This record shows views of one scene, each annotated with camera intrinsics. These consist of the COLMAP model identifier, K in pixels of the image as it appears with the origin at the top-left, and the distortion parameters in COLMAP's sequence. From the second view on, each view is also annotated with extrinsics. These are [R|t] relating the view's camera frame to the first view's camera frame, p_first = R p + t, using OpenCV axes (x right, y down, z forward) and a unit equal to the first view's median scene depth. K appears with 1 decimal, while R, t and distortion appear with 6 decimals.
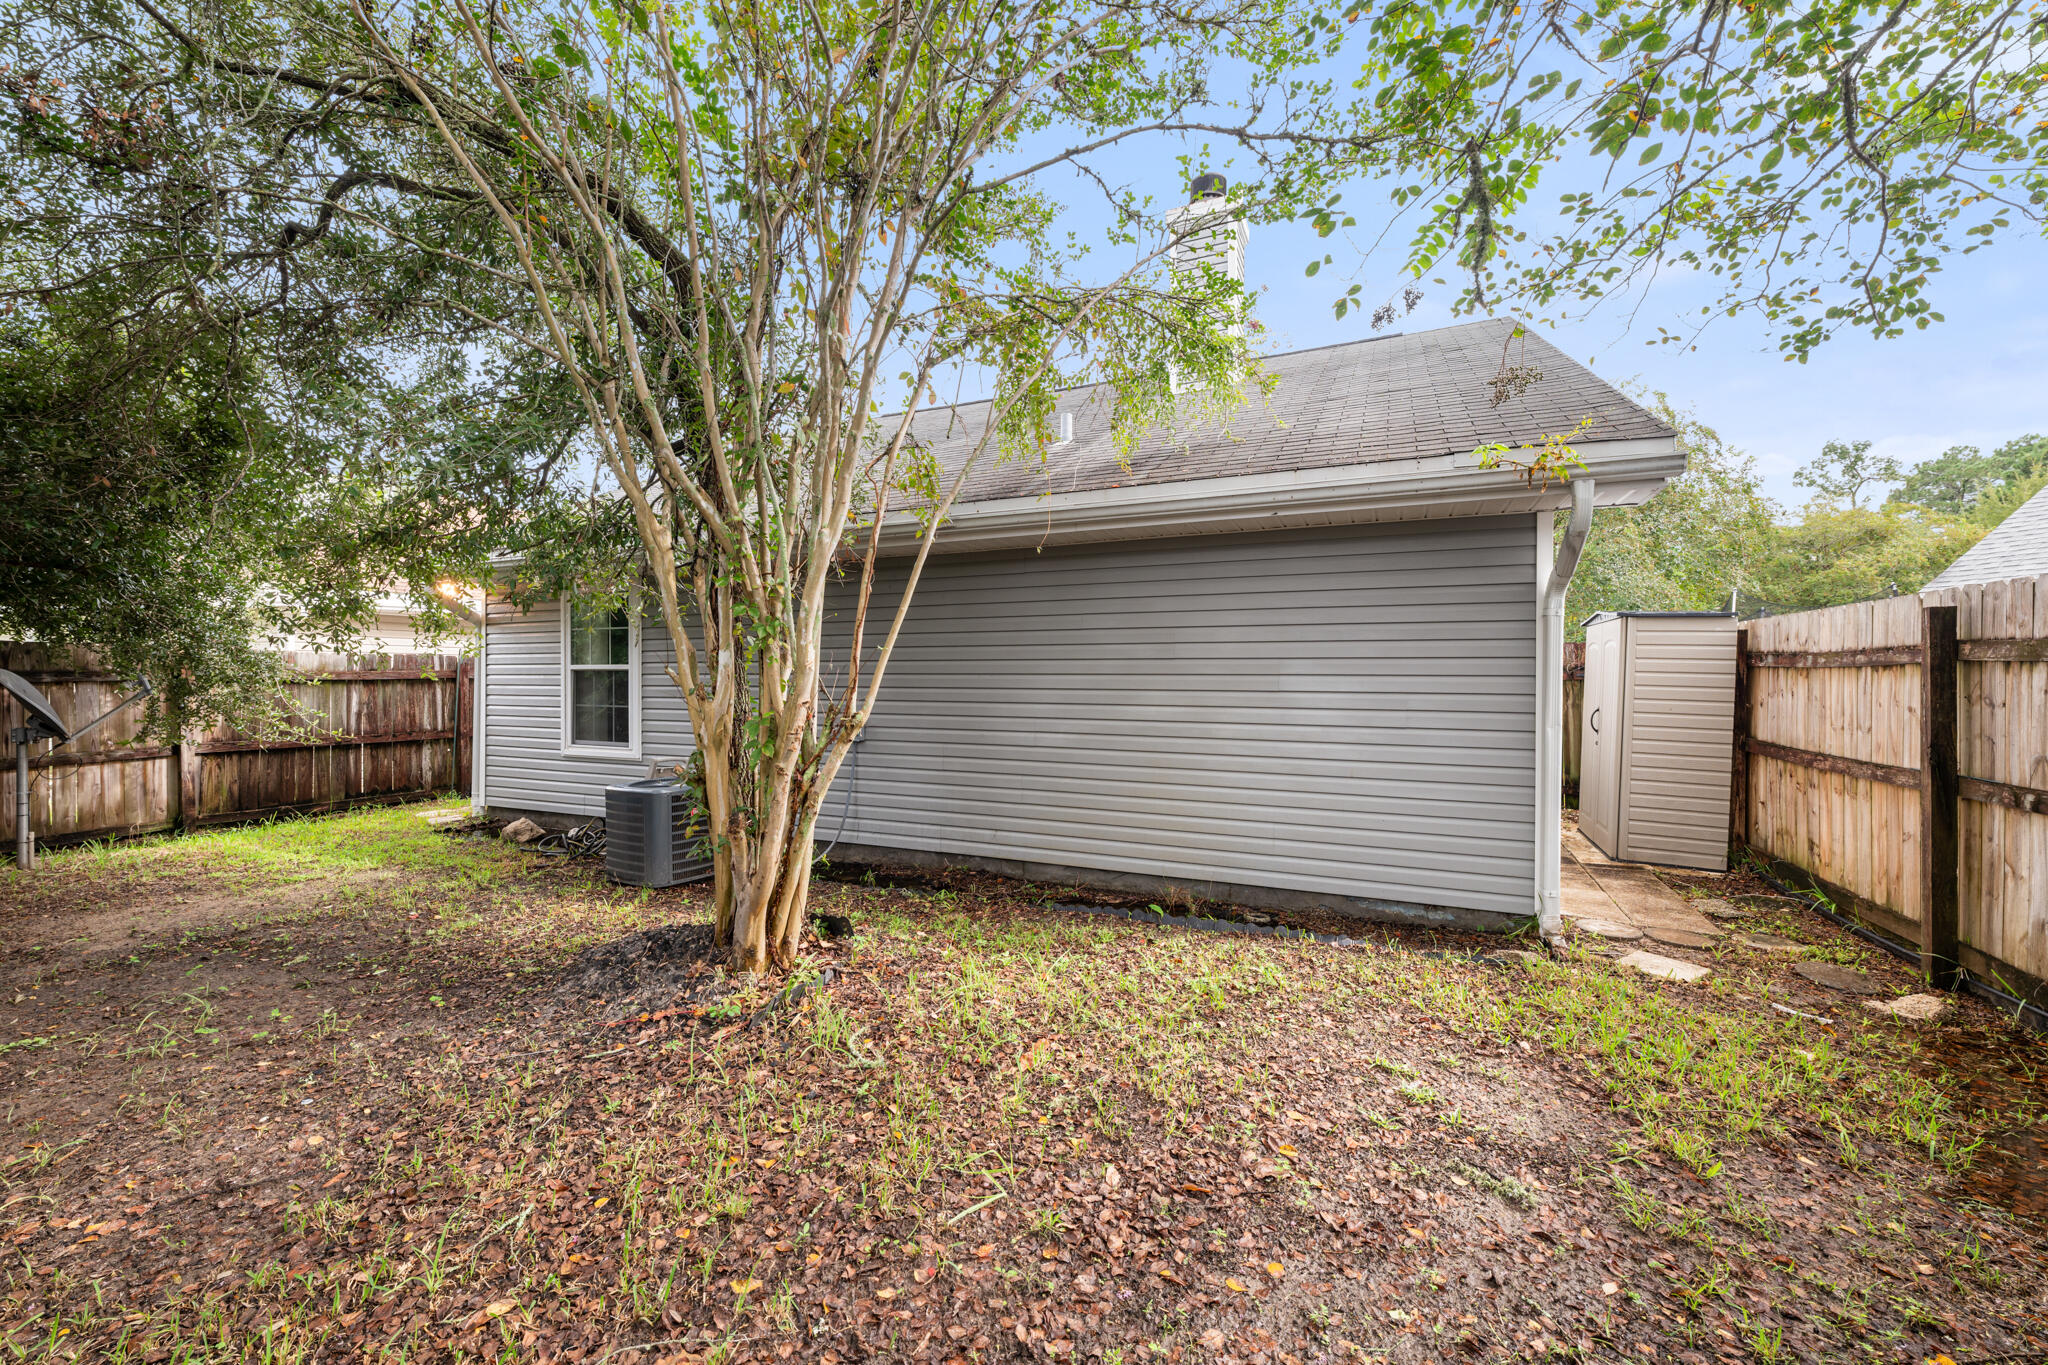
lens RADIAL K [[833.6, 0, 1022.2], [0, 833.6, 679.6], [0, 0, 1]] dist [0.002490, -0.001018]
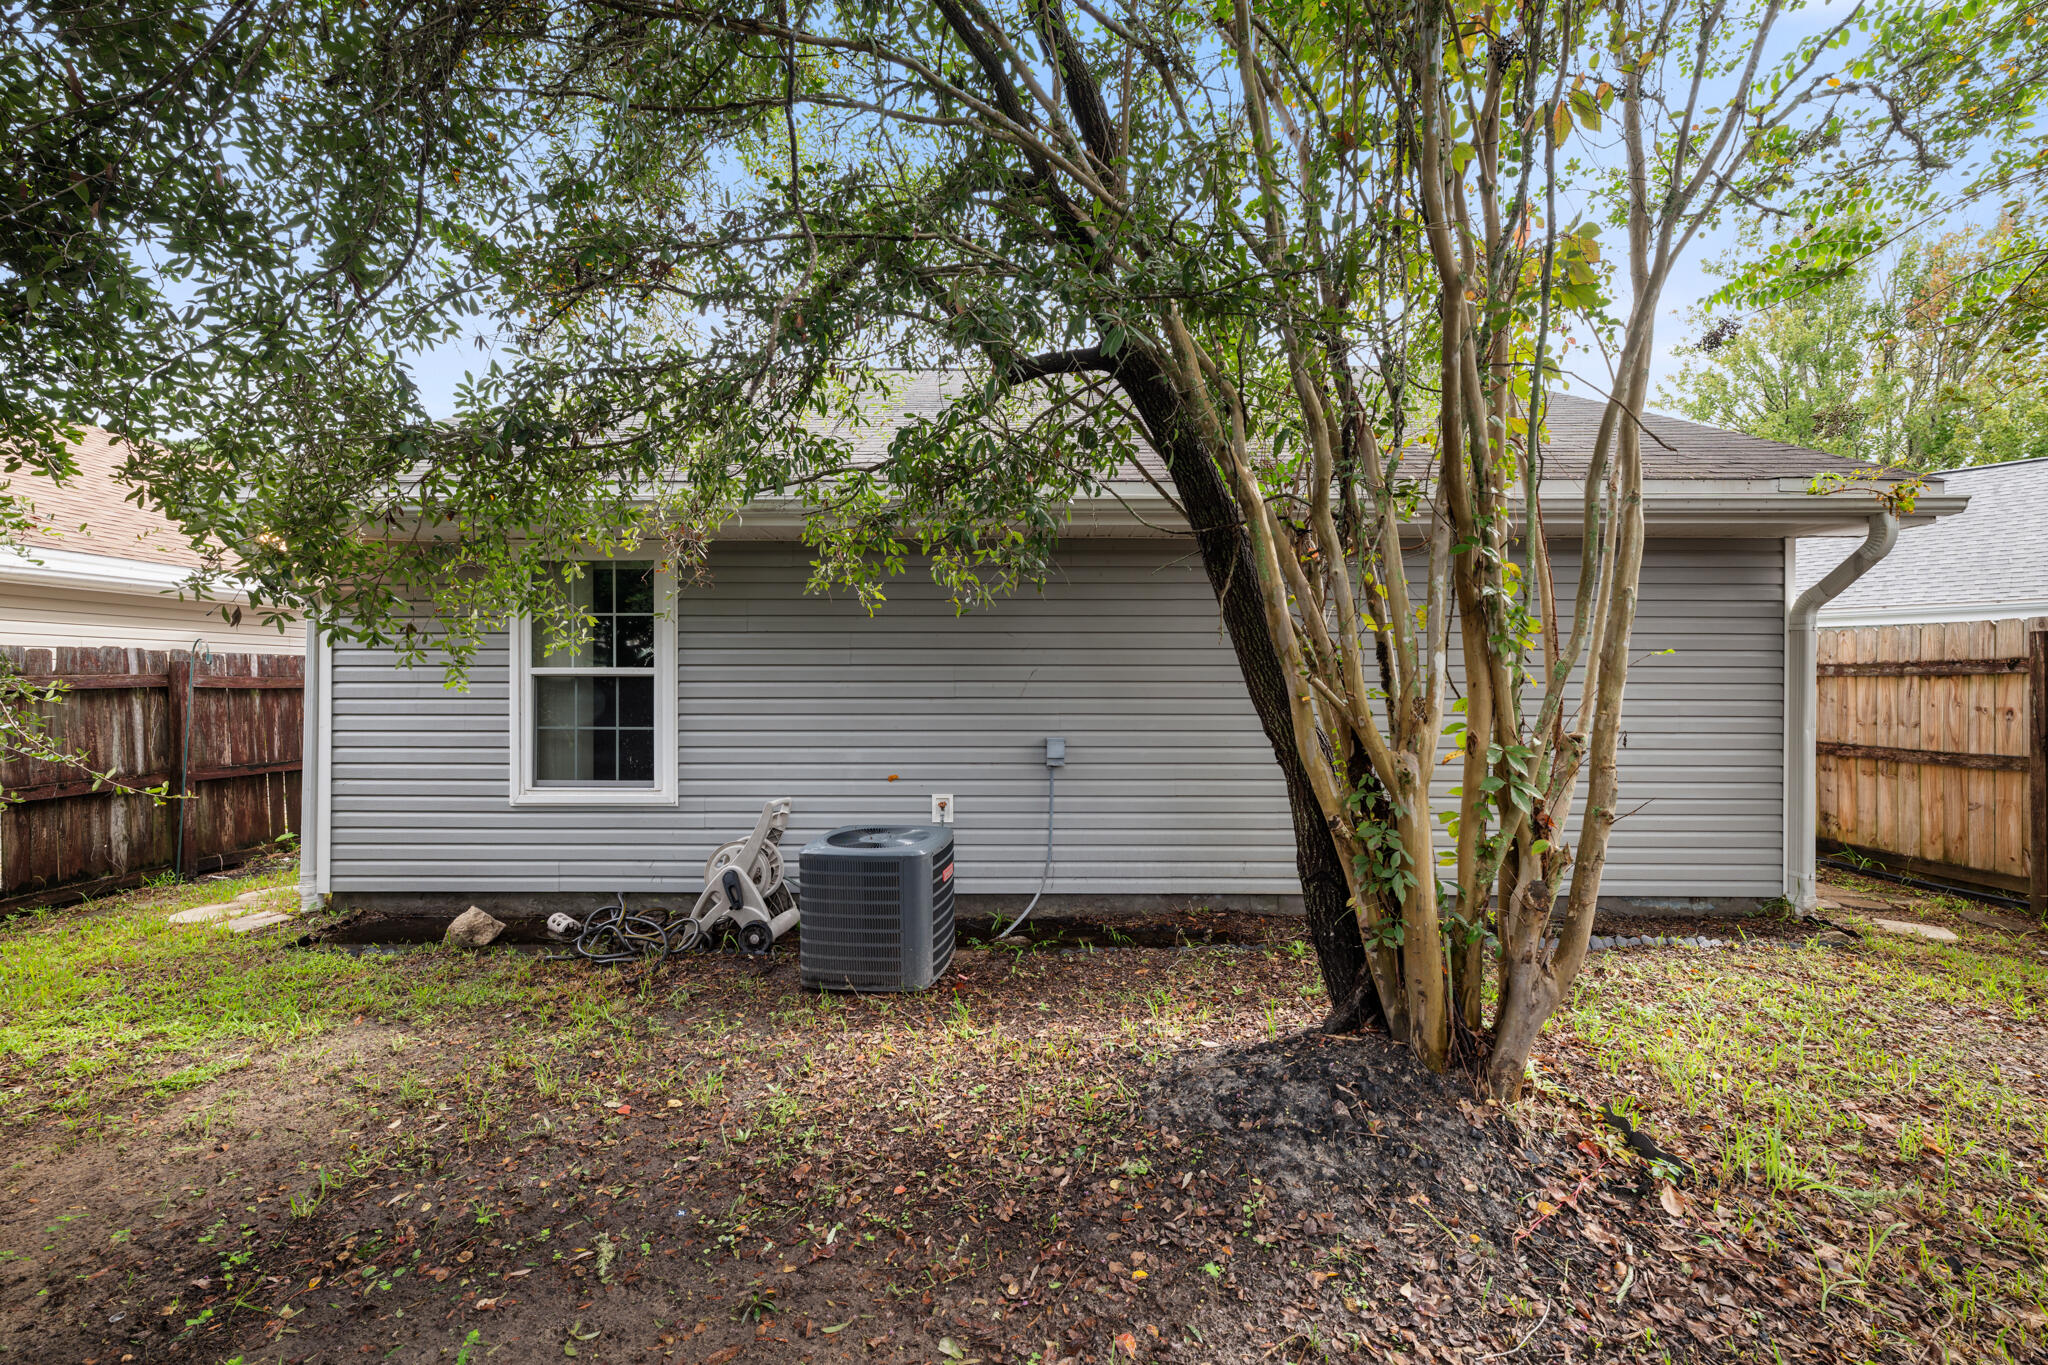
lens RADIAL K [[833.6, 0, 1023.4], [0, 833.6, 684.4], [0, 0, 1]] dist [0.002490, -0.001018]
pose [[0.911367, -0.002083, 0.411589, -0.474046], [0.002012, 0.999998, 0.000607, -0.003868], [-0.411590, 0.000275, 0.911369, 0.242317]]
